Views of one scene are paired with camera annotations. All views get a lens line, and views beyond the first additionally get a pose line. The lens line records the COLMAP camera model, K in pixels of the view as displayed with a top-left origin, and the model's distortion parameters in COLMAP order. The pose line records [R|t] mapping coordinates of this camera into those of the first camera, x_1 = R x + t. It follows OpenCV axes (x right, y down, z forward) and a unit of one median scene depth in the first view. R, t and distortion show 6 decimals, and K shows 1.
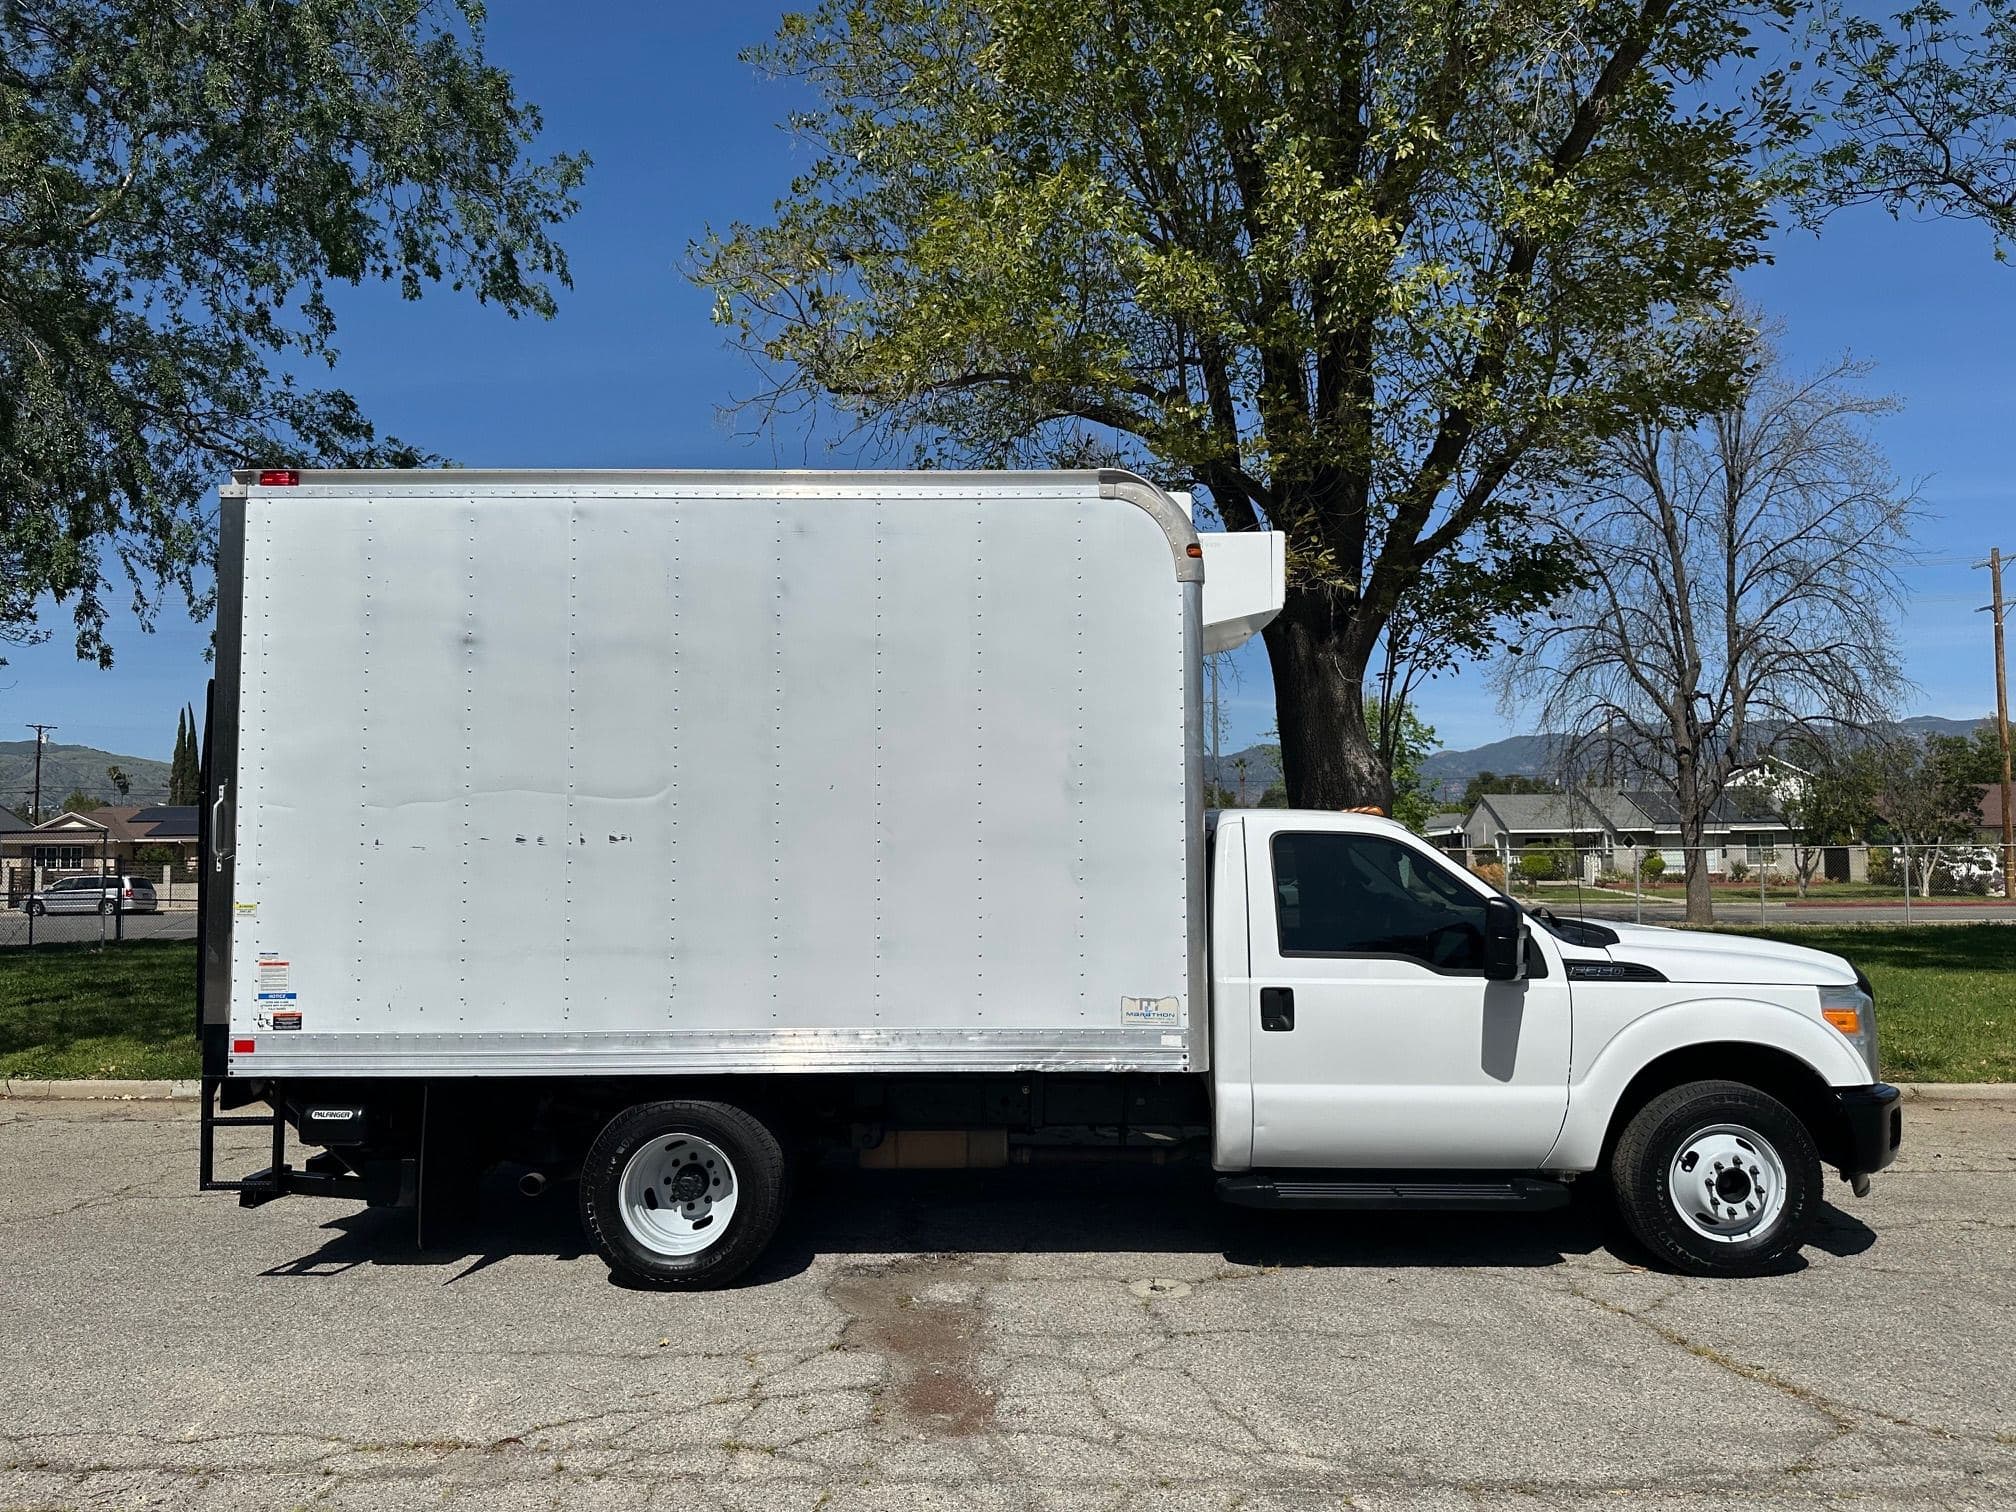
lens RADIAL K [[1405.9, 0, 1007.8], [0, 1405.9, 763.9], [0, 0, 1]] dist [0.067458, -0.102724]
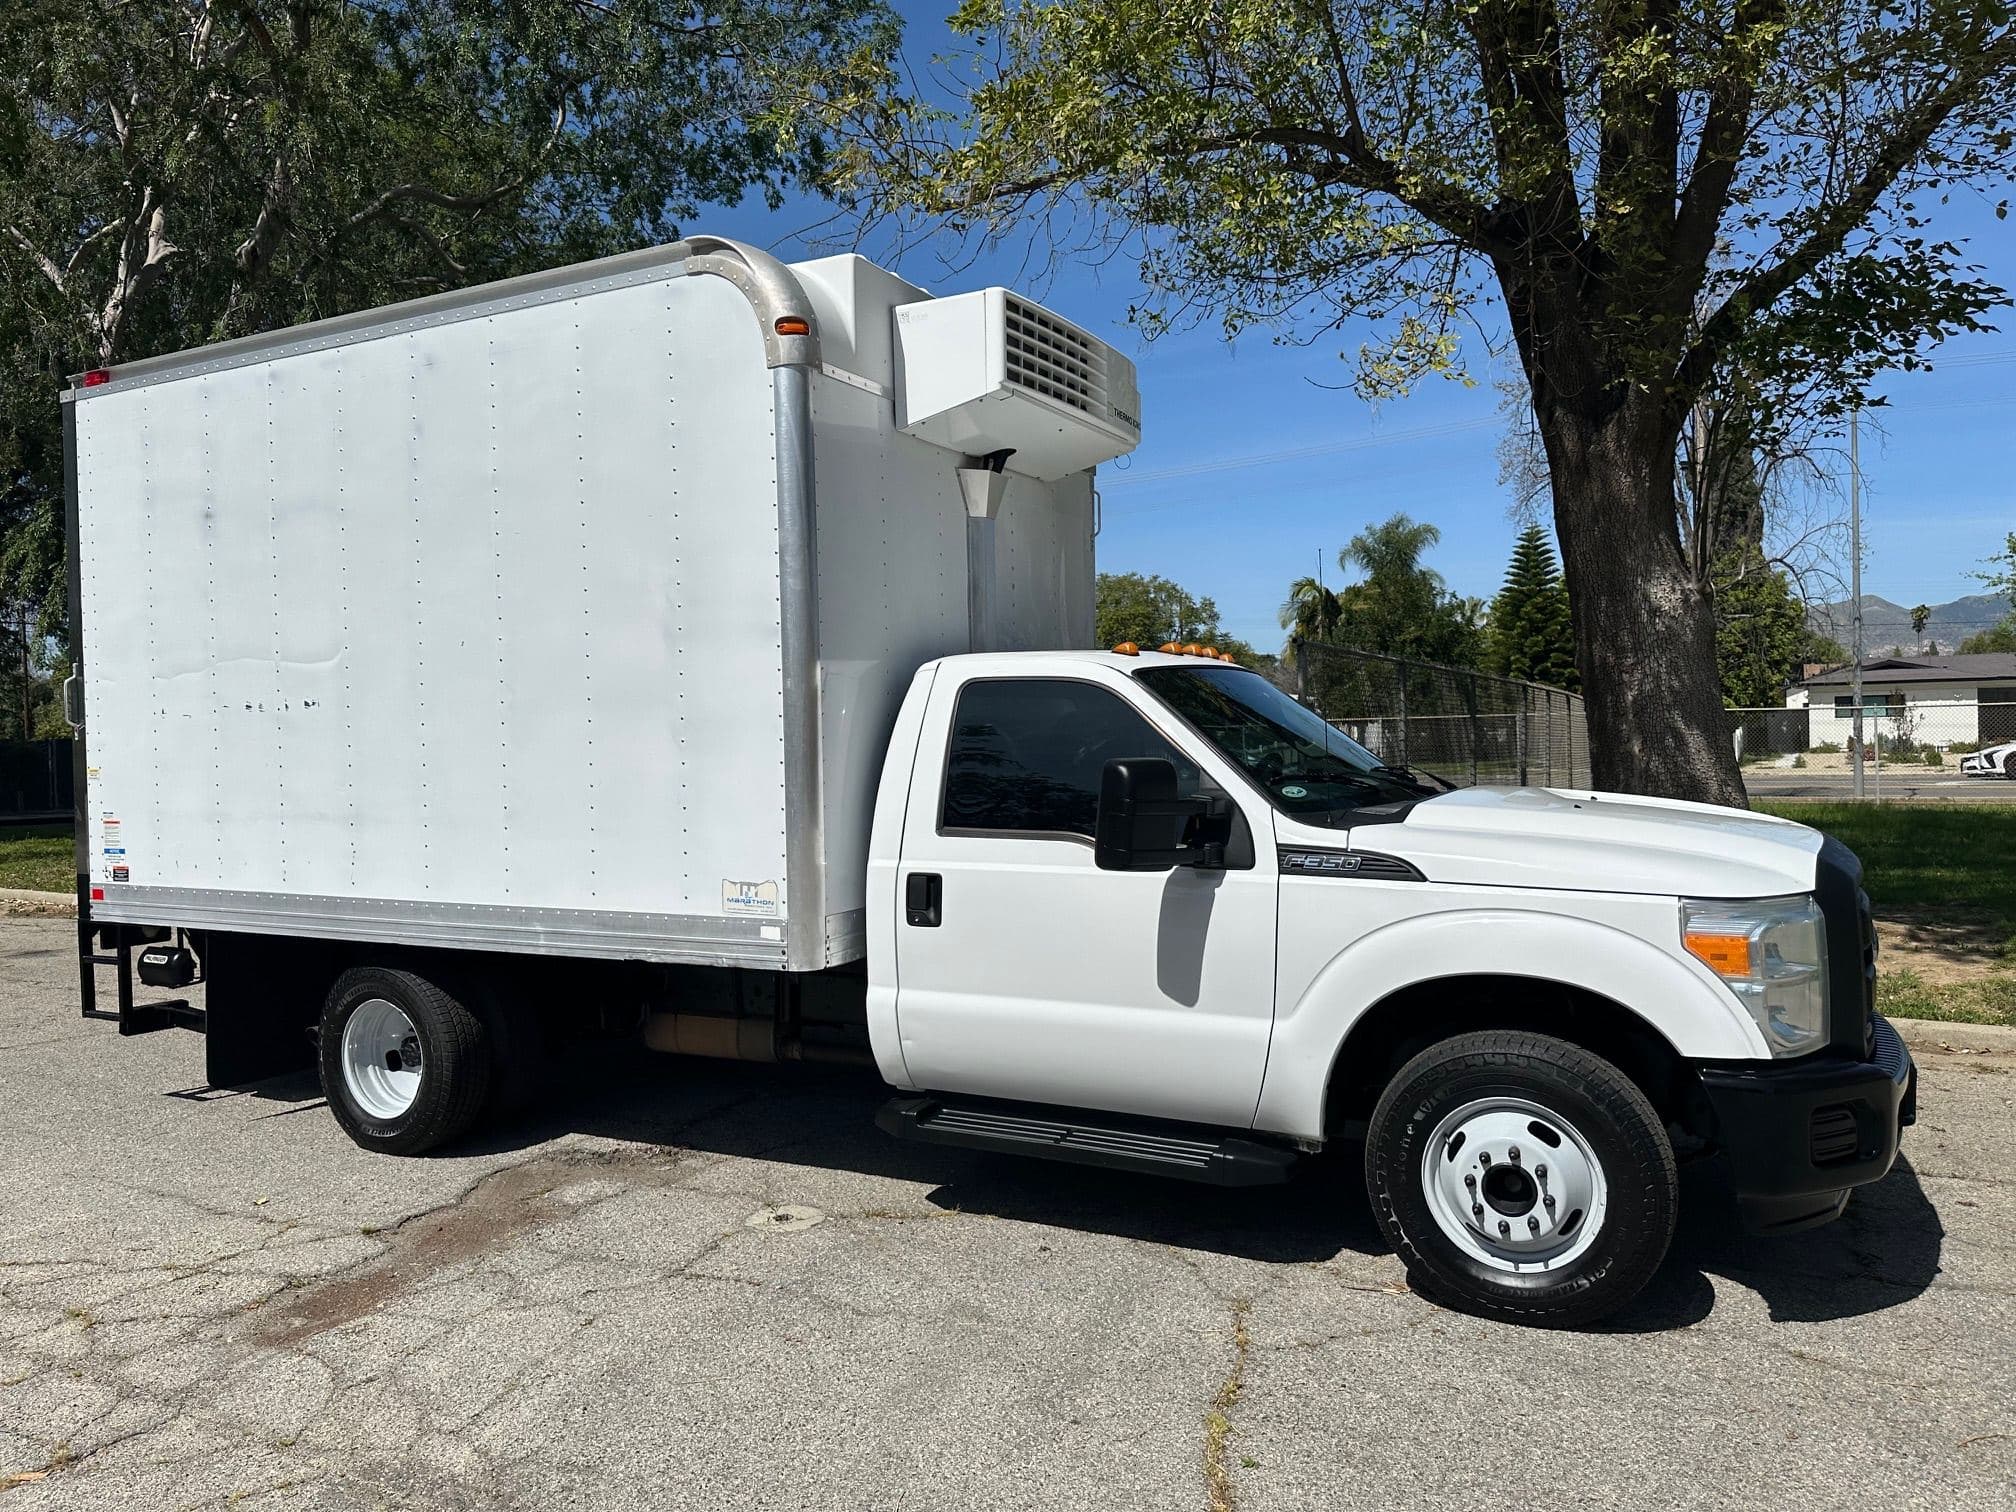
lens RADIAL K [[1412.3, 0, 1011.1], [0, 1412.3, 758.4], [0, 0, 1]] dist [0.071435, -0.104727]
pose [[0.891196, -0.004348, -0.453598, 0.597126], [0.045460, 0.995776, 0.079773, 0.032672], [0.451335, -0.091714, 0.887629, 0.319025]]
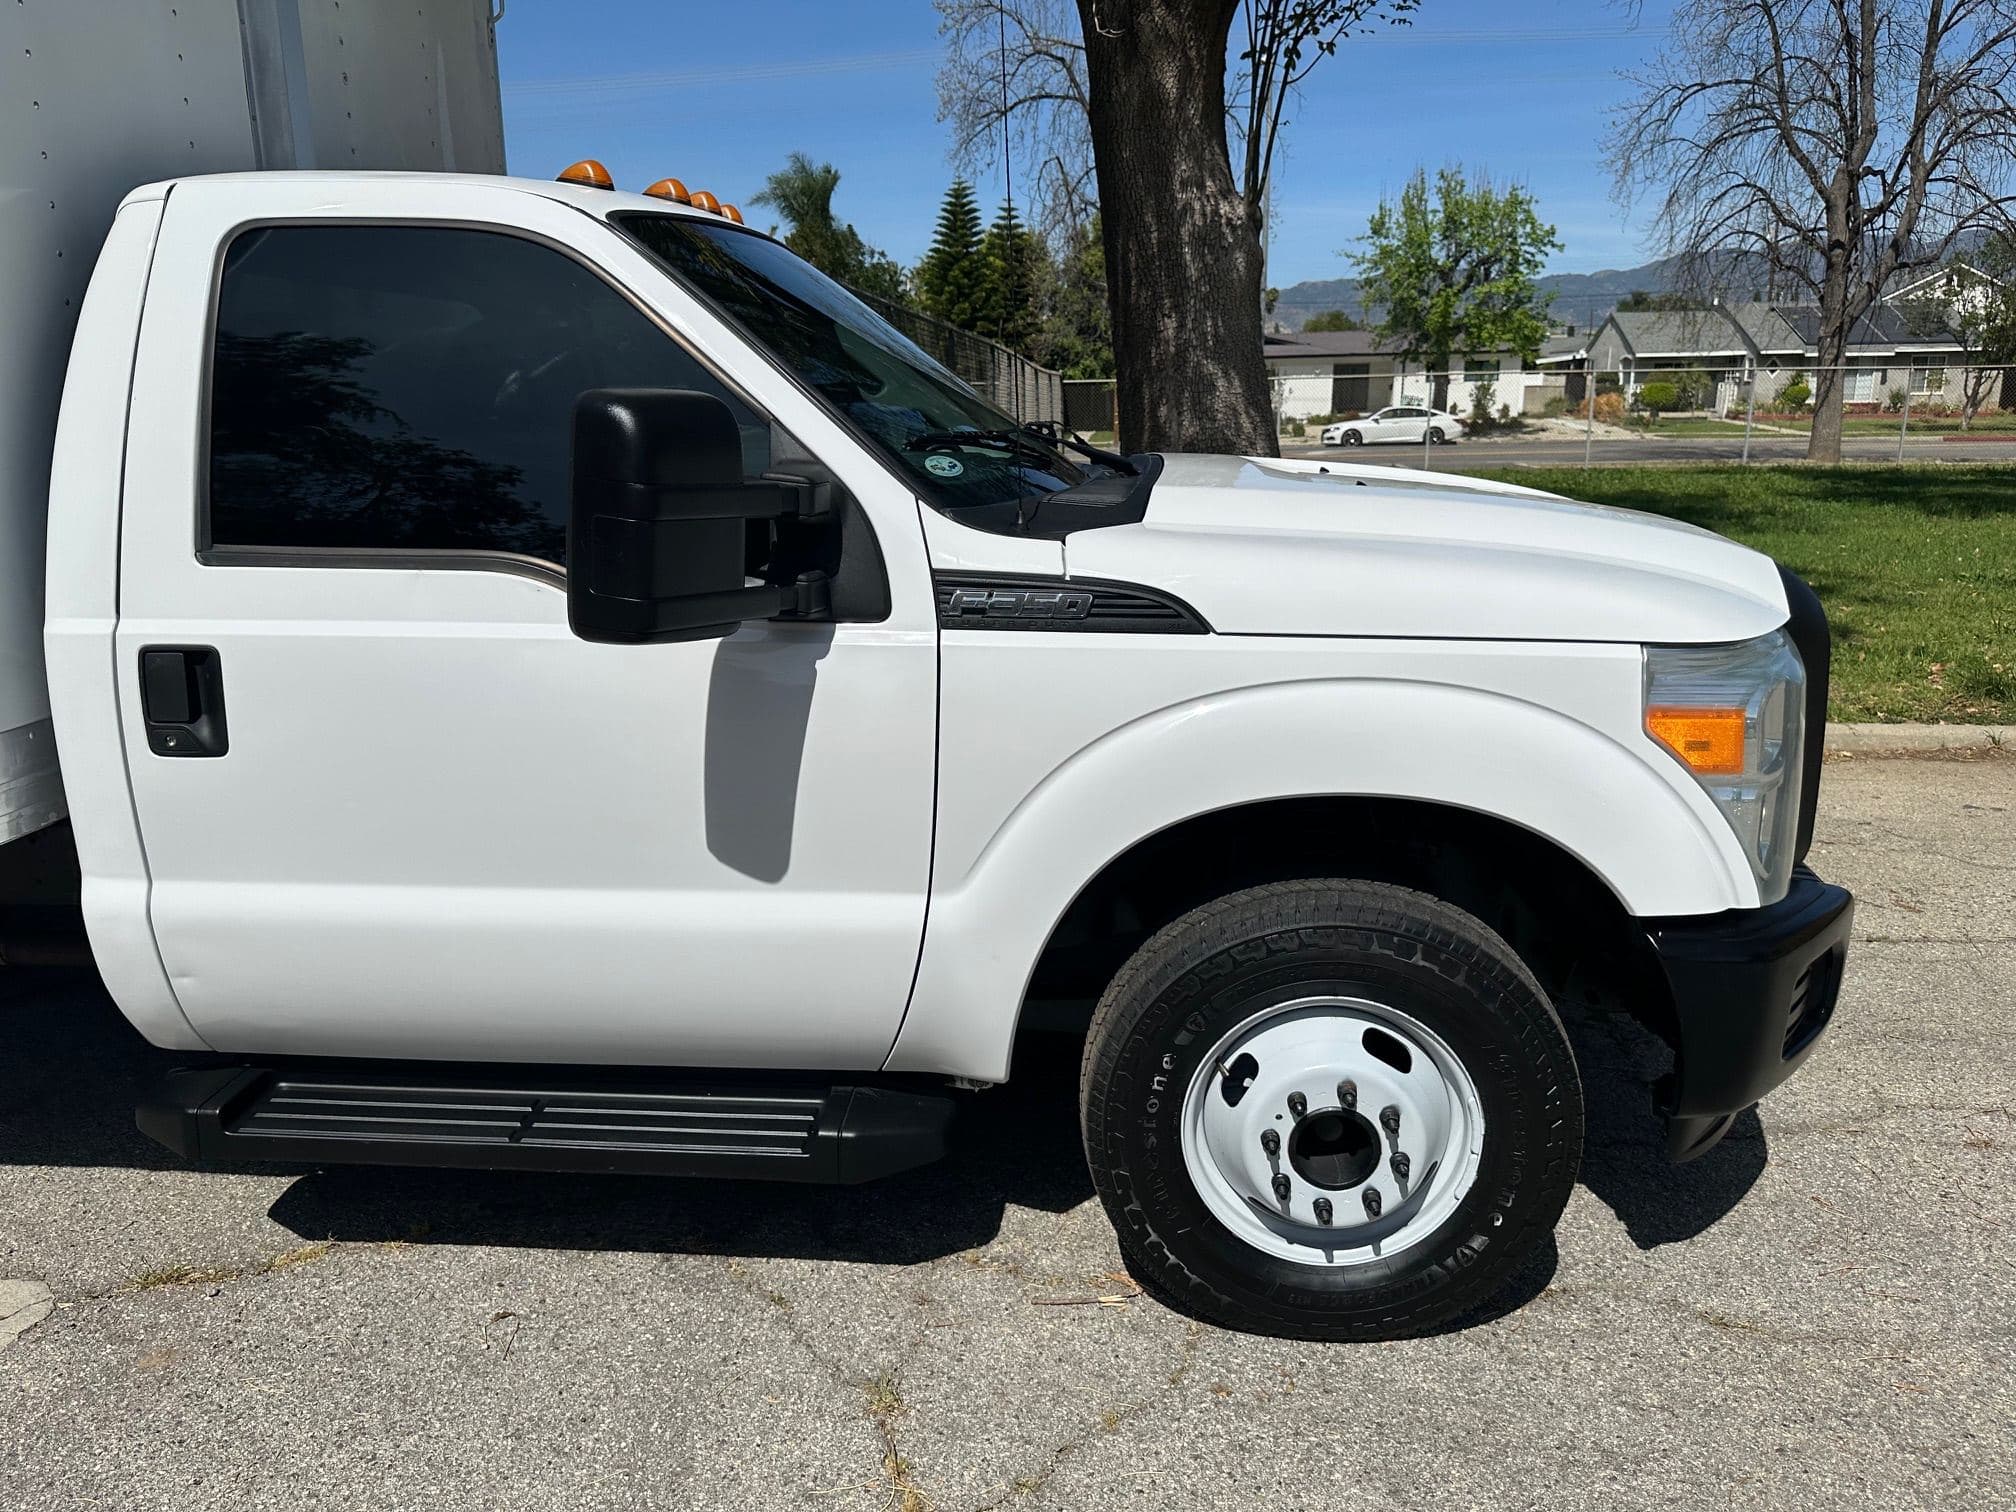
lens RADIAL K [[1429.6, 0, 1006.4], [0, 1429.6, 743.3], [0, 0, 1]] dist [0.002637, -0.008346]
pose [[0.996887, 0.015092, -0.077390, 0.442747], [0.009023, 0.953227, 0.302119, 0.070020], [0.078330, -0.301877, 0.950124, 0.643801]]
